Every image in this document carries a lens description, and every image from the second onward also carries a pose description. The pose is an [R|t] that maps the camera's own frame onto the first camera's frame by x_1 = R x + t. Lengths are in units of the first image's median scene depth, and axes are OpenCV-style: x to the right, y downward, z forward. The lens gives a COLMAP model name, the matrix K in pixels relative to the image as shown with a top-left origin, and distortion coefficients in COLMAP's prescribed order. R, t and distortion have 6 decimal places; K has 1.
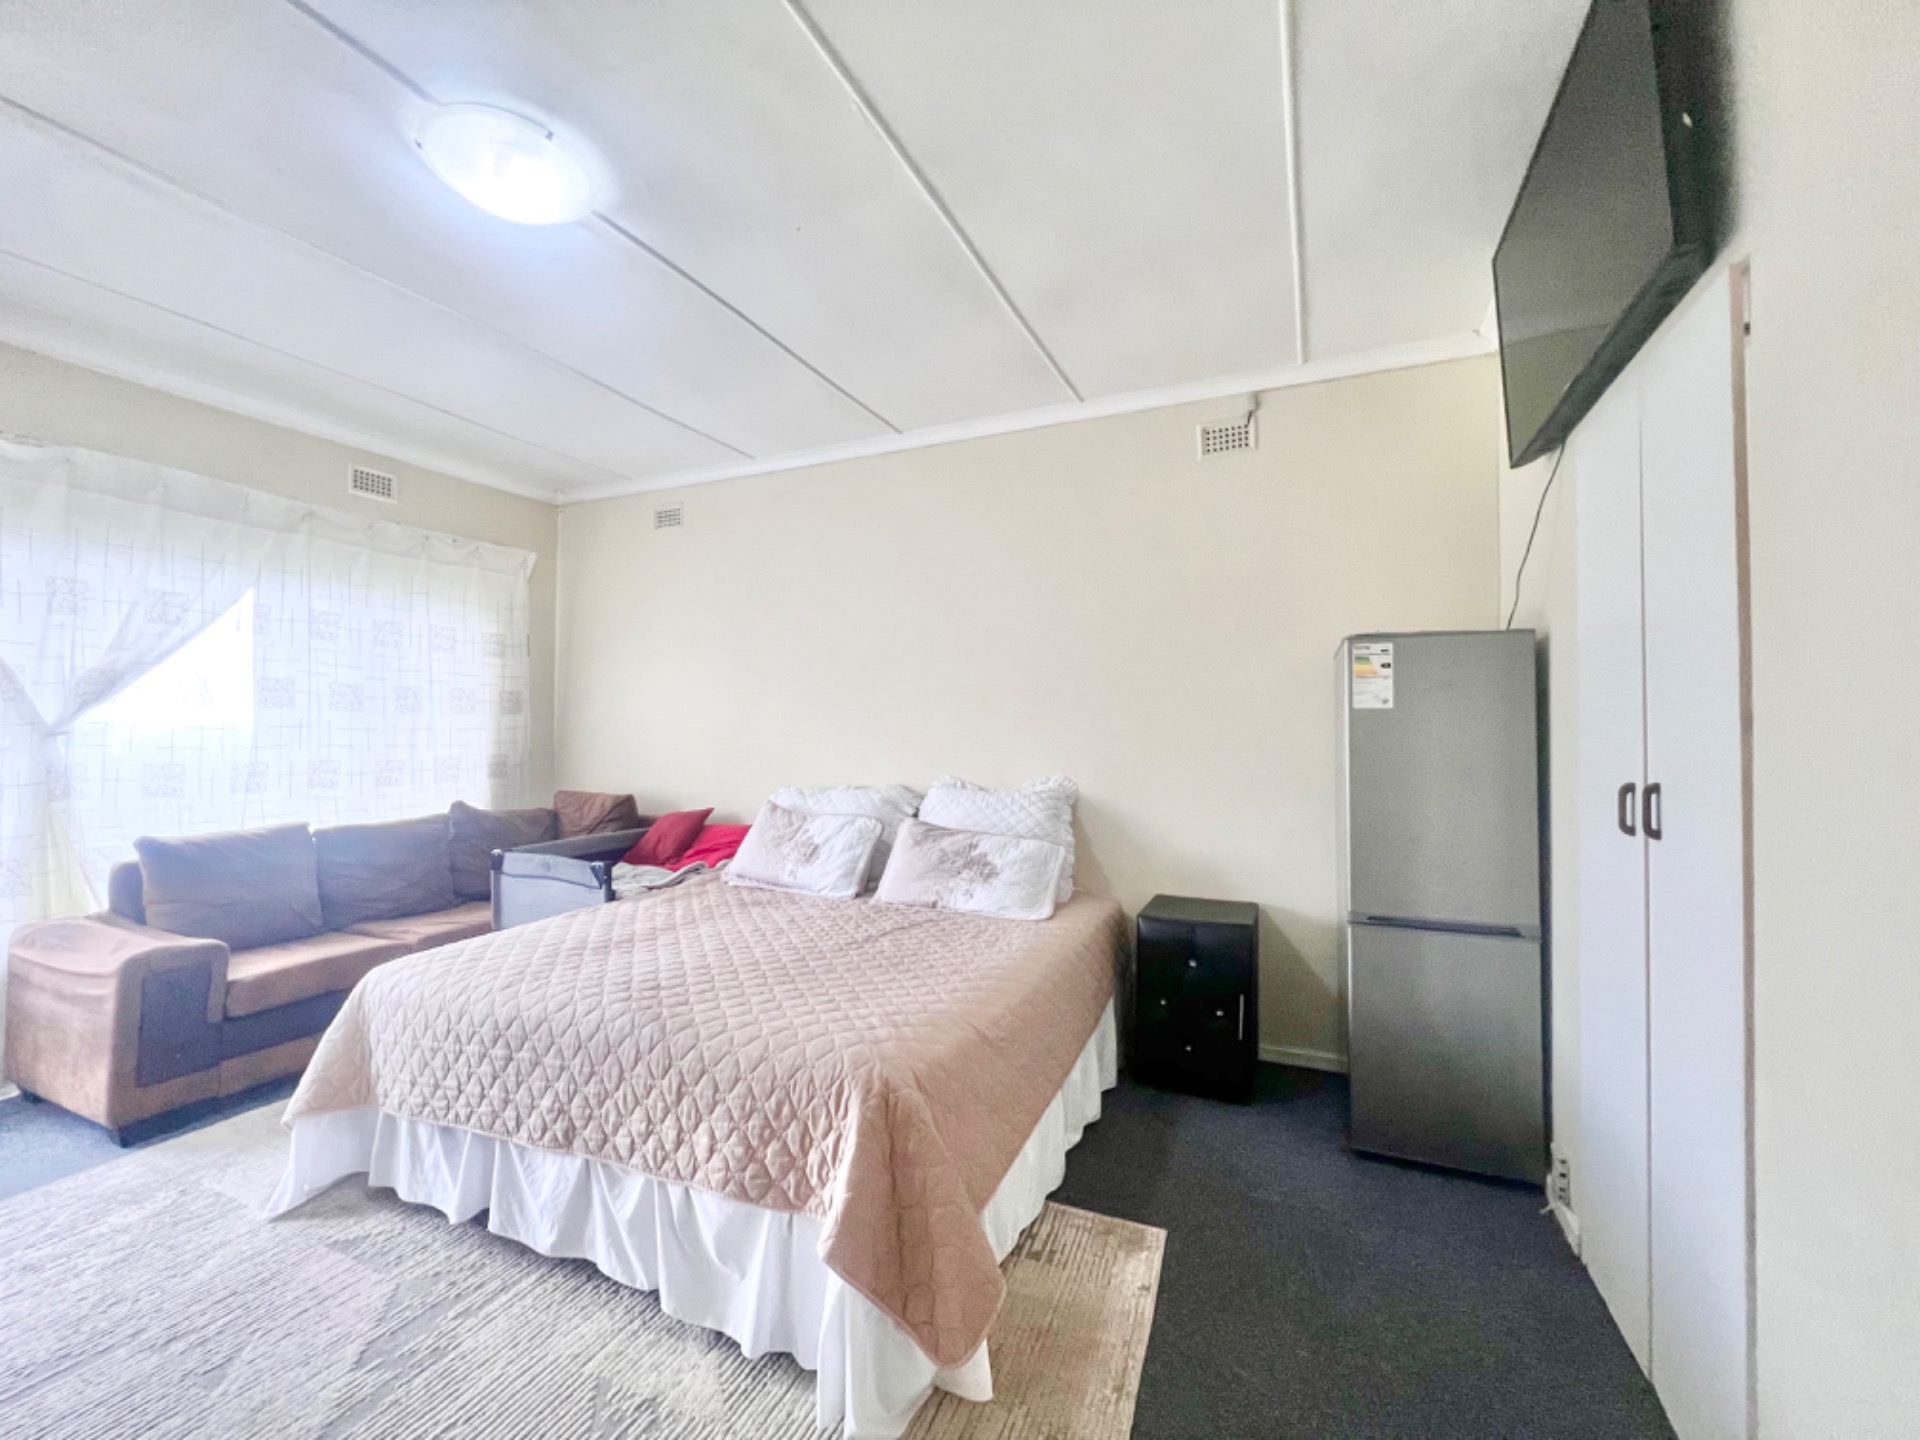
lens RADIAL K [[777.4, 0, 962.7], [0, 777.4, 719.0], [0, 0, 1]] dist [-0.002466, -0.001290]
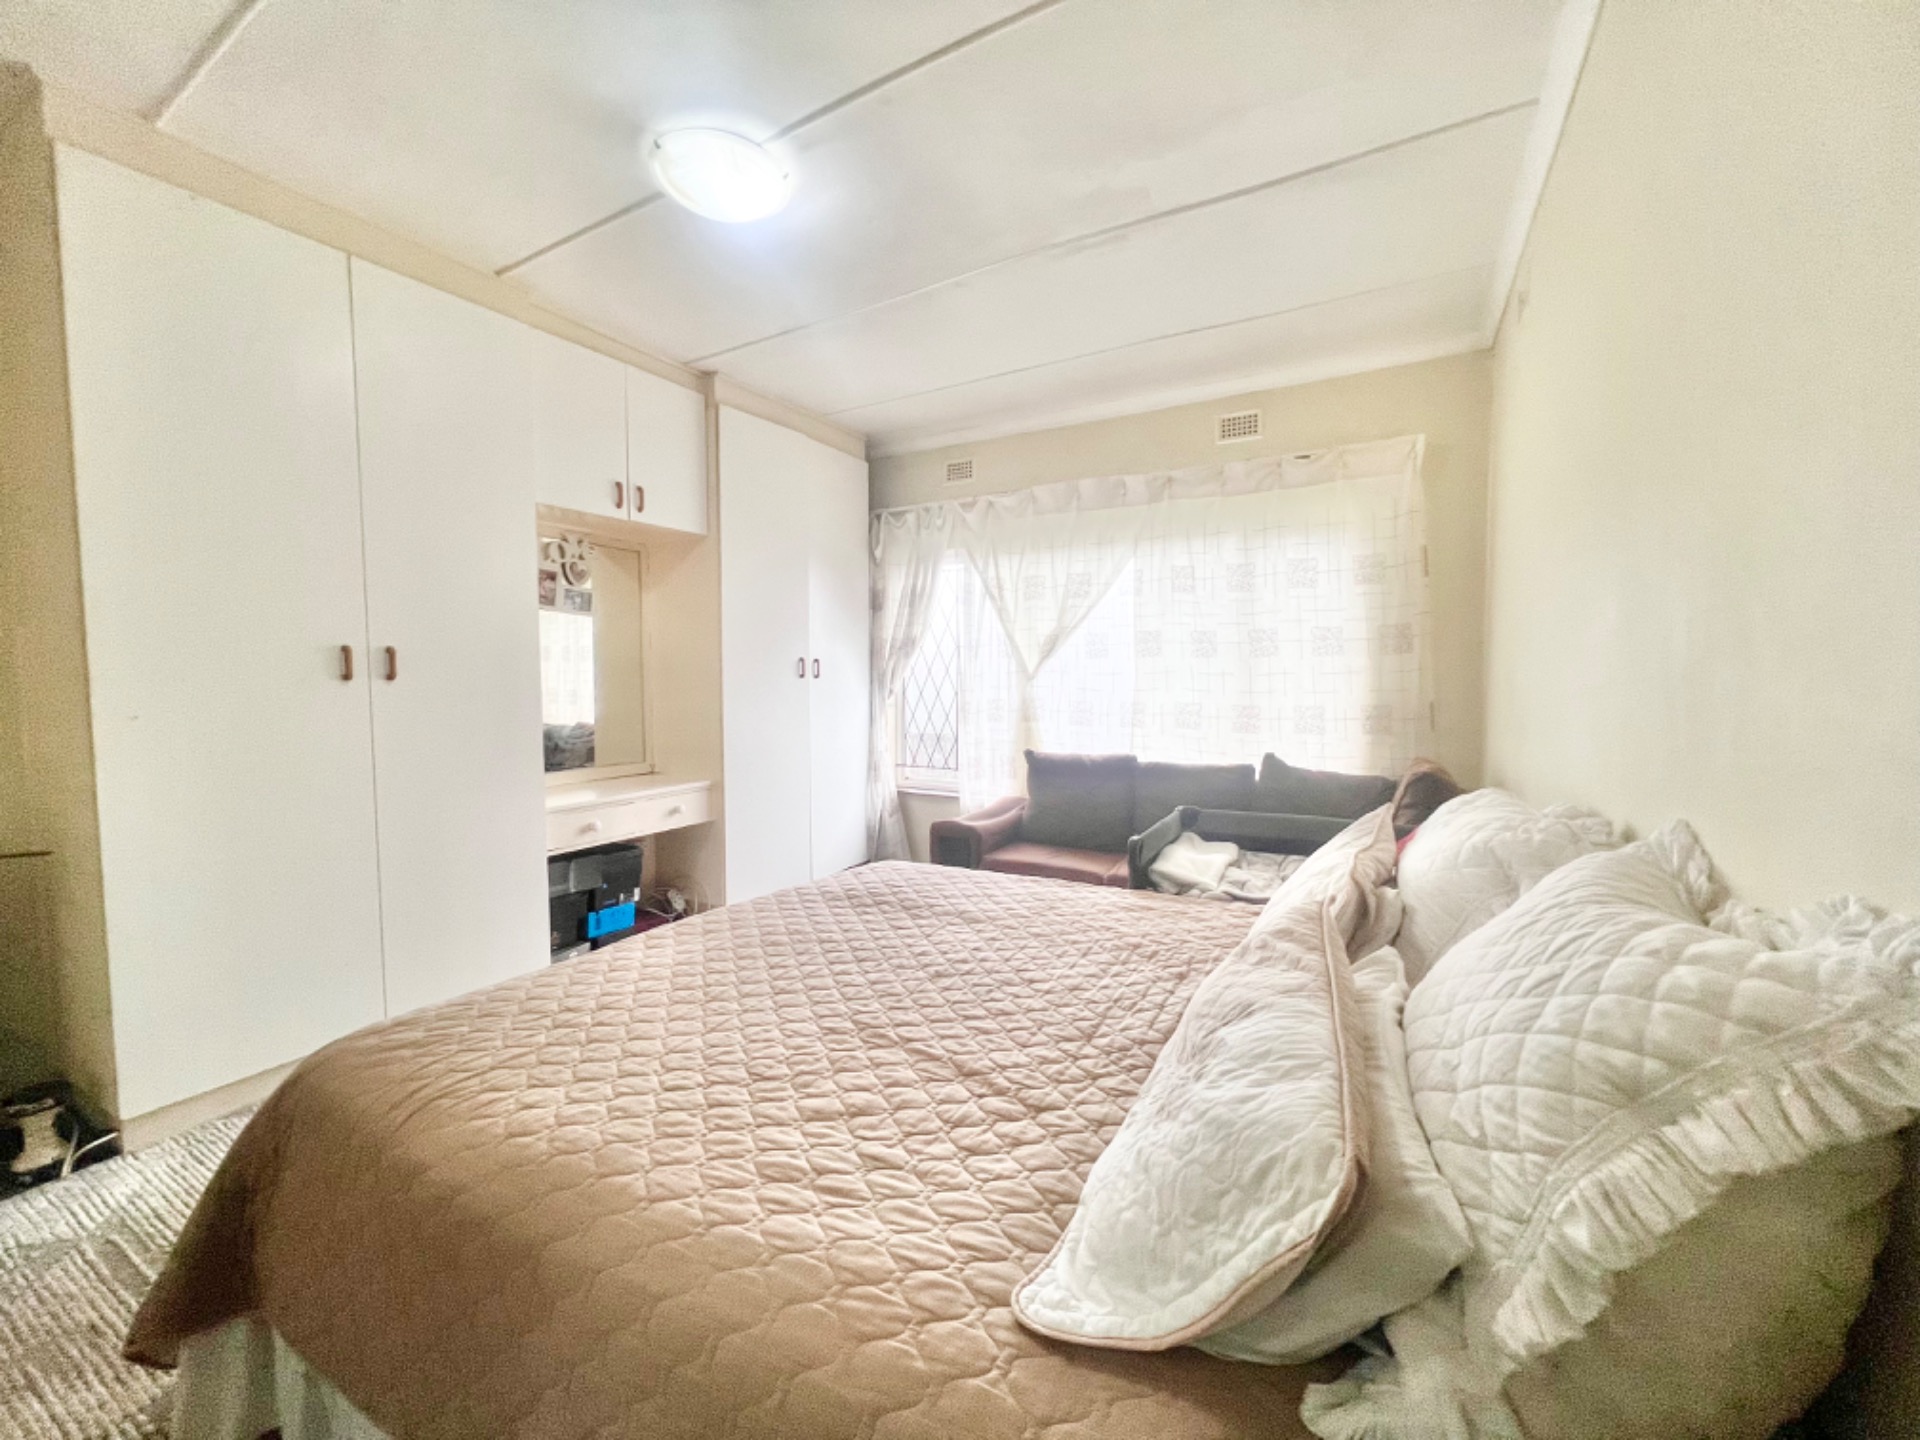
lens RADIAL K [[777.4, 0, 960.4], [0, 777.4, 717.3], [0, 0, 1]] dist [-0.002466, -0.001290]
pose [[-0.104360, 0.044639, -0.993537, 0.277015], [0.016311, 0.998935, 0.043169, 0.018978], [0.994406, -0.011701, -0.104977, 0.736842]]
